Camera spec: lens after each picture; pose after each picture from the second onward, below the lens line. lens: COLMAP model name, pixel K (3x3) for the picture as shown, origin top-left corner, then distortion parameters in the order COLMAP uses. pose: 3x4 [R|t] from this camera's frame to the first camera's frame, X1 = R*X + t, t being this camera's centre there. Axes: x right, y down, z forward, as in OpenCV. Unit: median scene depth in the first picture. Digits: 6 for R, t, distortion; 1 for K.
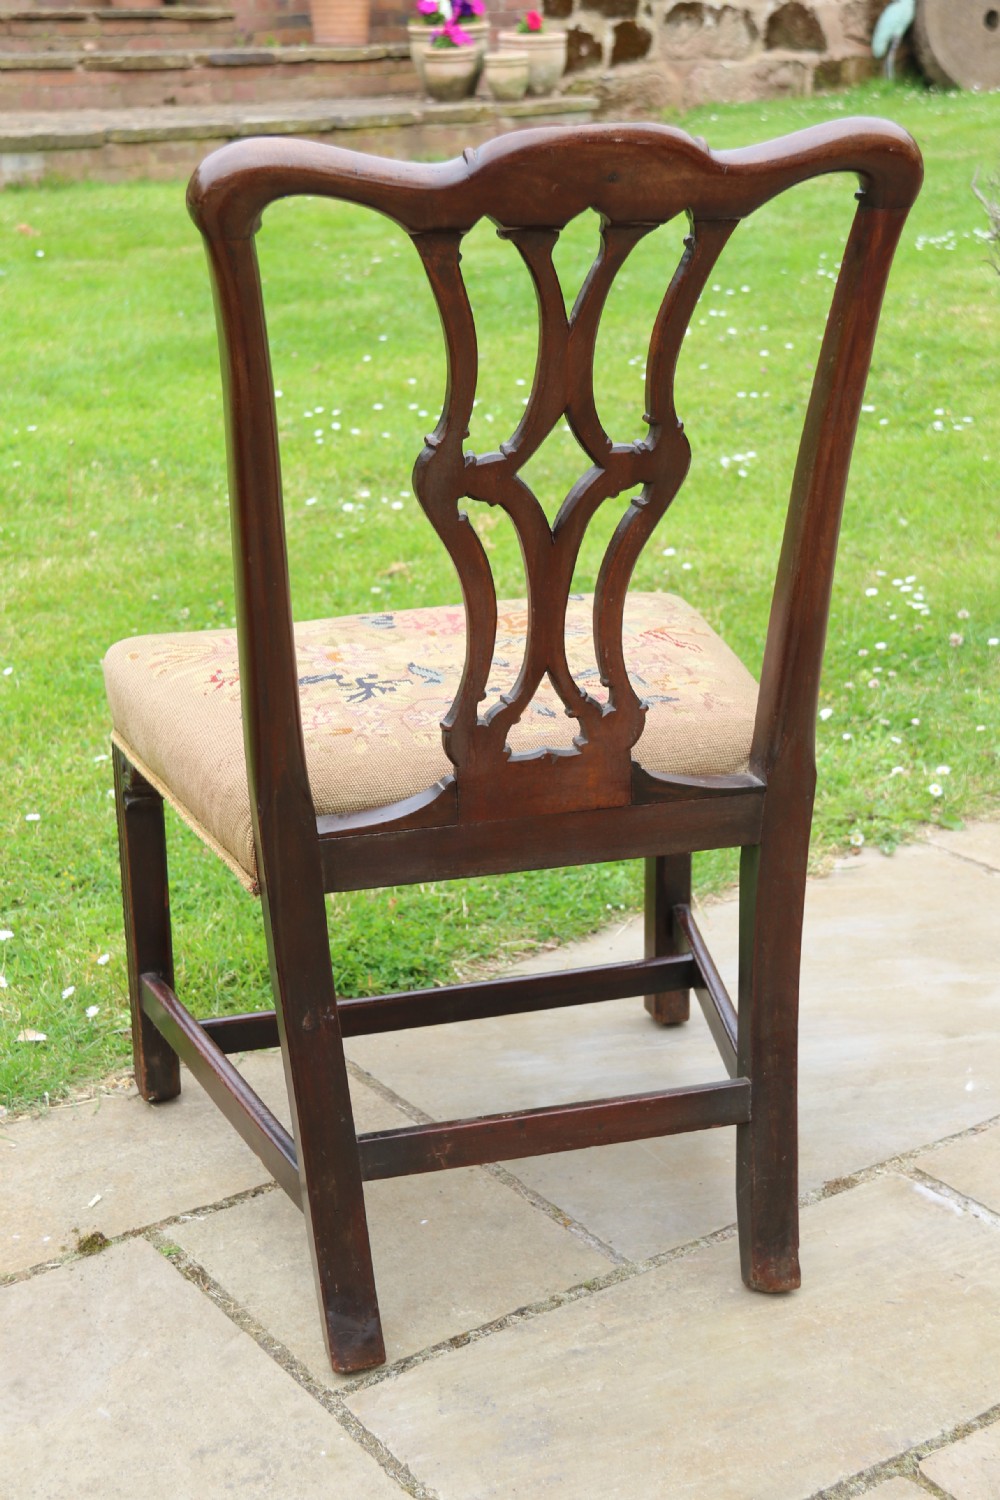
lens RADIAL K [[2154.6, 0, 498.8], [0, 2154.6, 800.1], [0, 0, 1]] dist [0.077987, 0.613565]
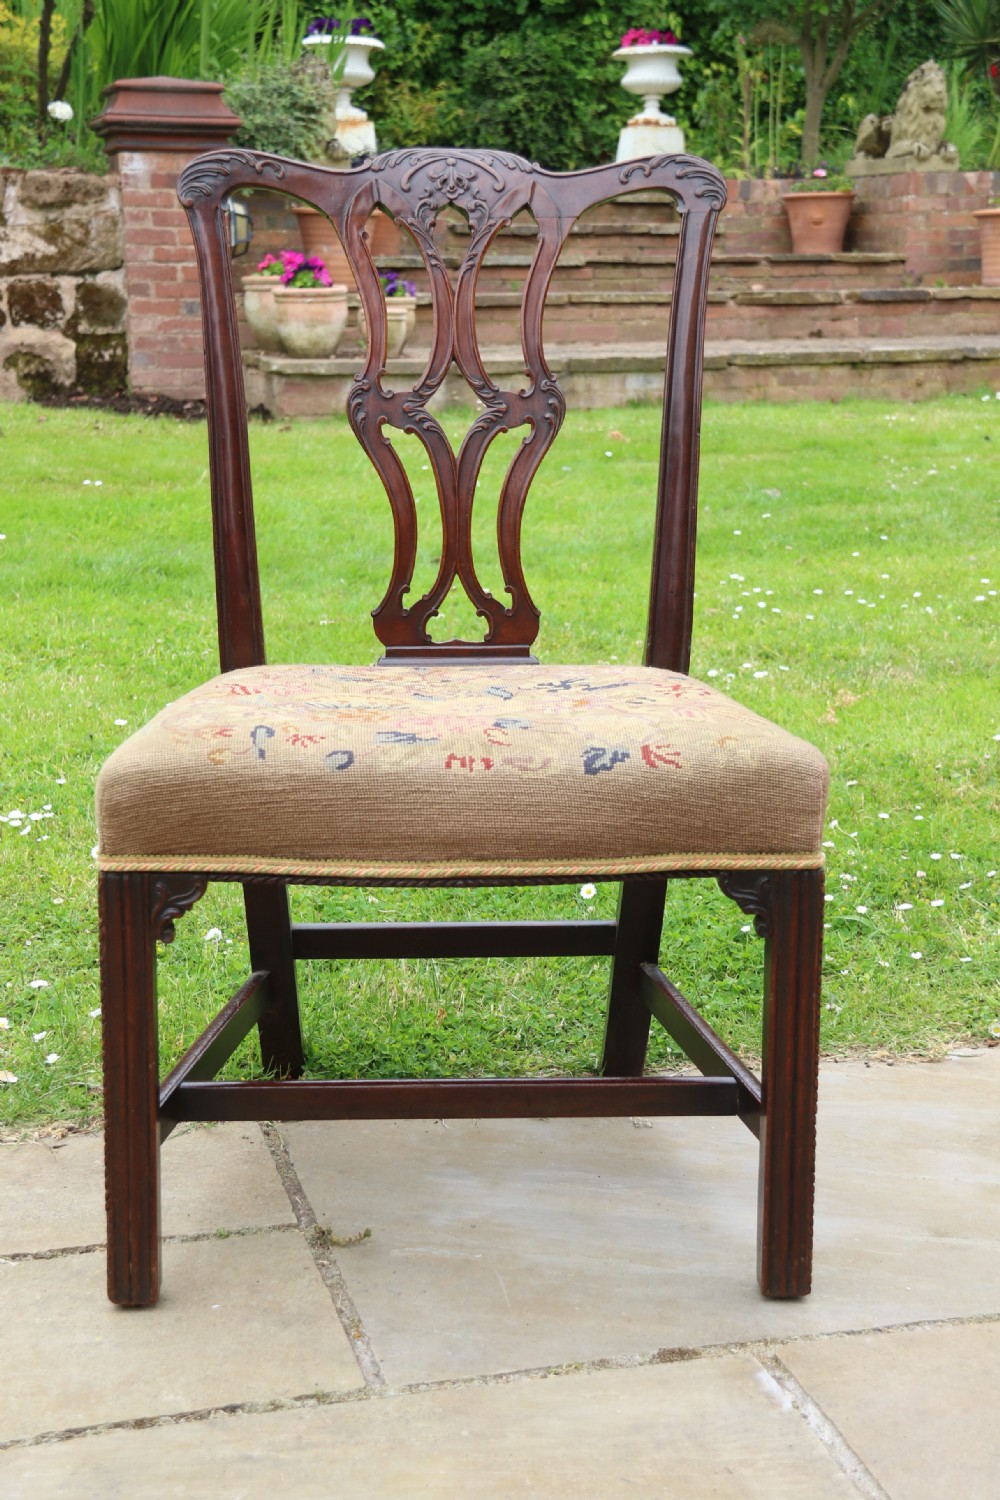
lens RADIAL K [[2154.6, 0, 498.8], [0, 2154.6, 800.1], [0, 0, 1]] dist [0.077987, 0.613565]
pose [[0.941239, 0.105027, -0.320995, 0.144843], [-0.140075, 0.986218, -0.088053, 0.018650], [0.307323, 0.127842, 0.942979, 0.052890]]
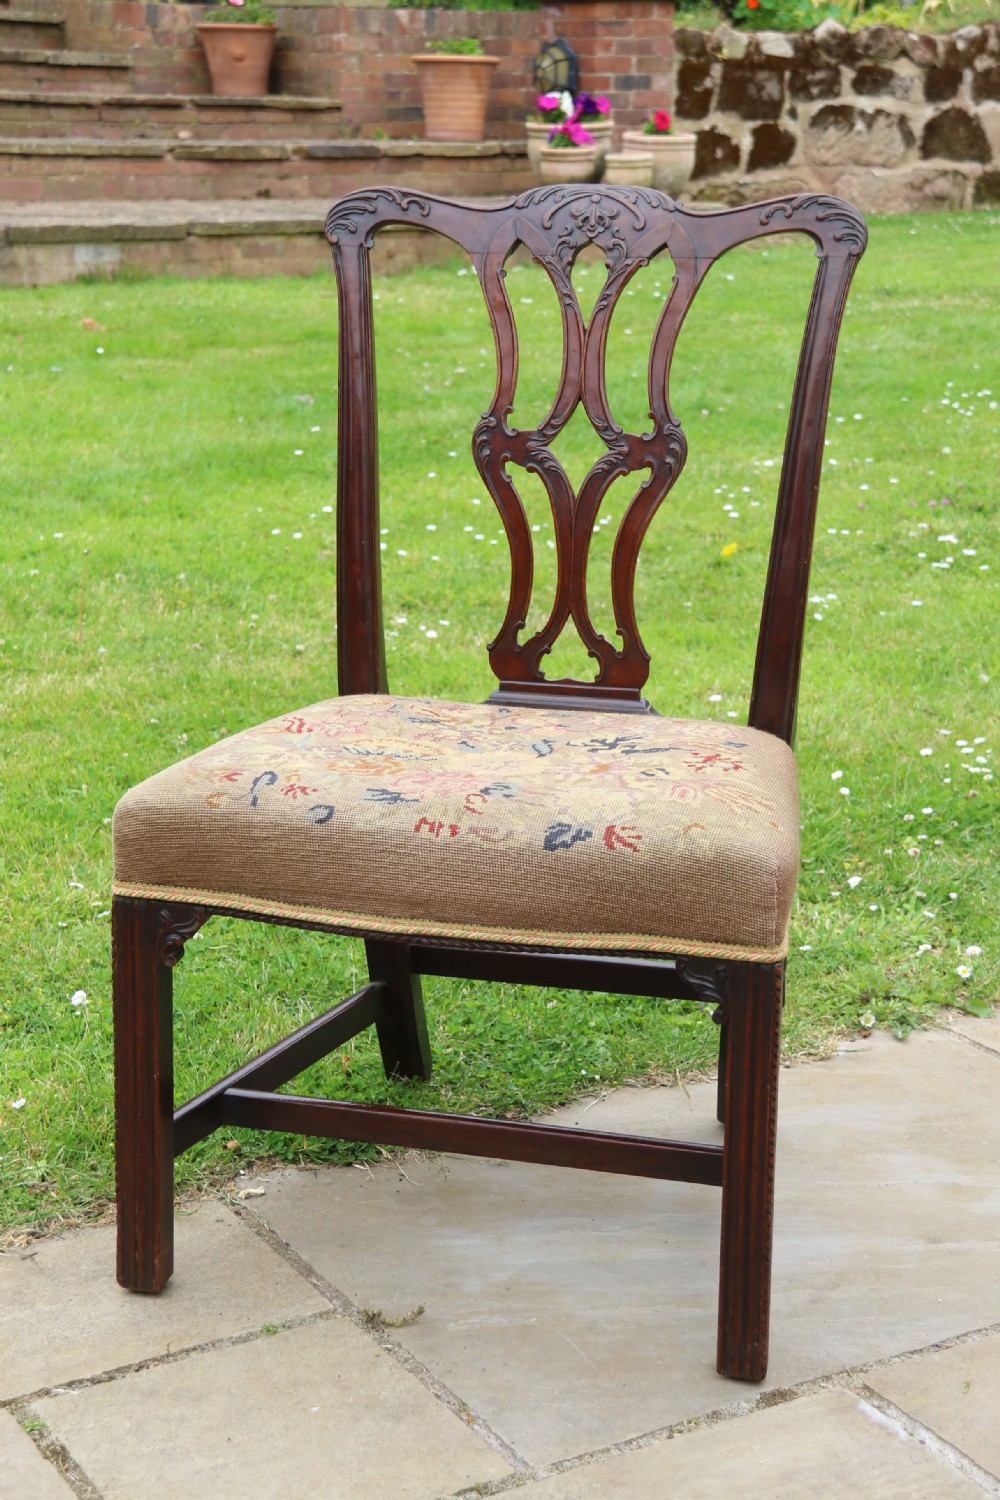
lens RADIAL K [[2414.0, 0, 495.4], [0, 2414.0, 805.1], [0, 0, 1]] dist [0.147695, 0.781837]
pose [[0.997449, 0.049131, -0.051783, 0.033645], [-0.052443, 0.996527, -0.064681, 0.001261], [0.048426, 0.067232, 0.996562, -0.018801]]
